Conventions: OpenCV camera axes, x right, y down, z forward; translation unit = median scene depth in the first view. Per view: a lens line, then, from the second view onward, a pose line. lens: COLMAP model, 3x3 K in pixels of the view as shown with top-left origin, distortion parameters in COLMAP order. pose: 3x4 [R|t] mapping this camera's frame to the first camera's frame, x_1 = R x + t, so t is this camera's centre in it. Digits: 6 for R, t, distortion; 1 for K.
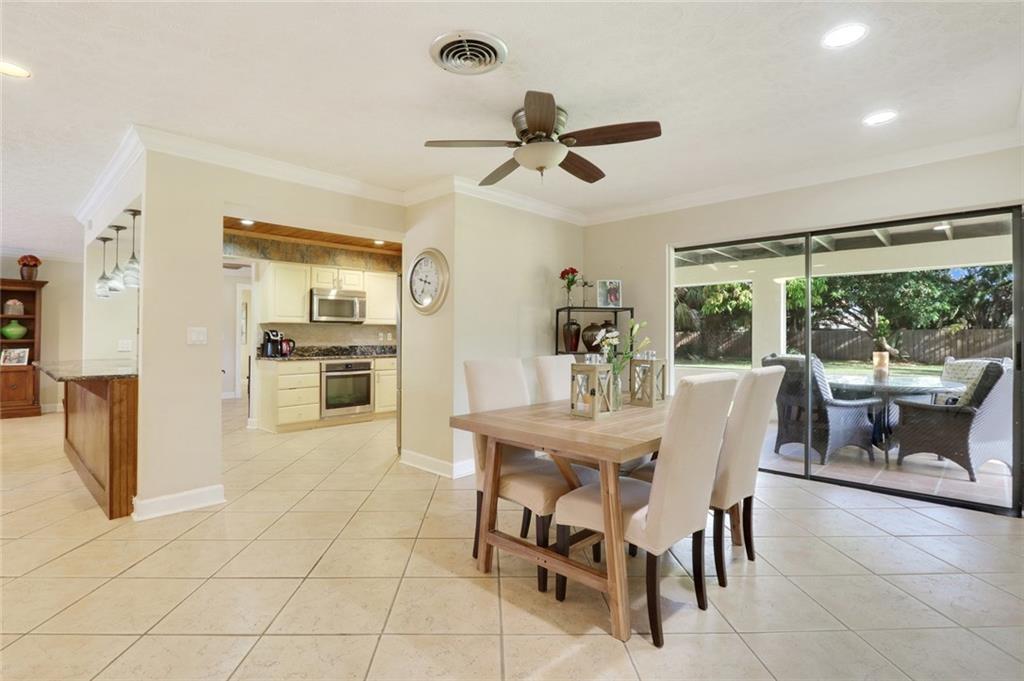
lens RADIAL K [[491.7, 0, 495.3], [0, 491.7, 332.7], [0, 0, 1]] dist [-0.007872, 0.000154]
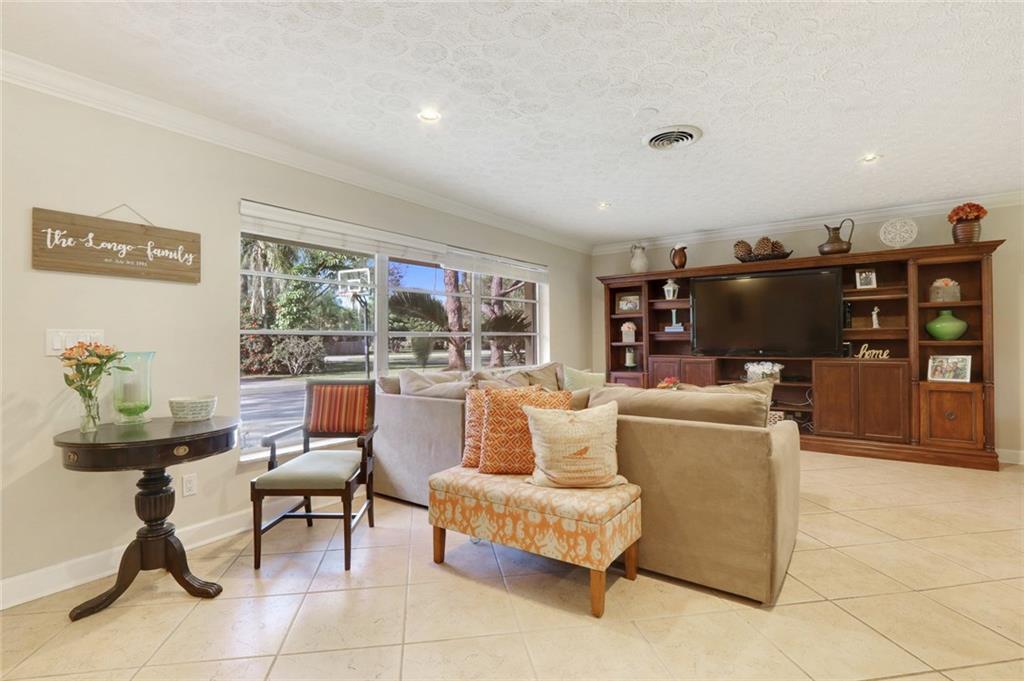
lens RADIAL K [[491.7, 0, 495.3], [0, 491.7, 332.7], [0, 0, 1]] dist [-0.007872, 0.000154]
pose [[0.135065, -0.016429, -0.990701, -0.482148], [0.020718, 0.999691, -0.013753, -0.000101], [0.990620, -0.018668, 0.135363, 0.366405]]
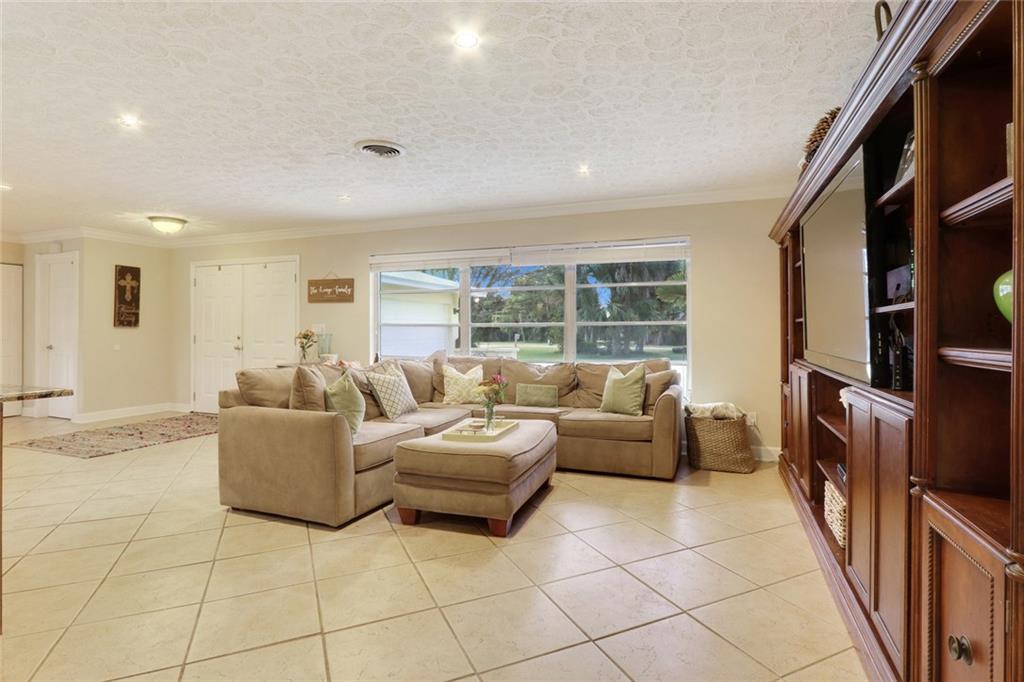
lens RADIAL K [[503.1, 0, 512.0], [0, 503.1, 341.0], [0, 0, 1]] dist [-0.001623, -0.000165]
pose [[-0.921902, 0.005675, -0.387382, -0.857898], [0.001992, 0.999949, 0.009910, 0.007723], [0.387419, 0.008364, -0.921866, 1.136922]]
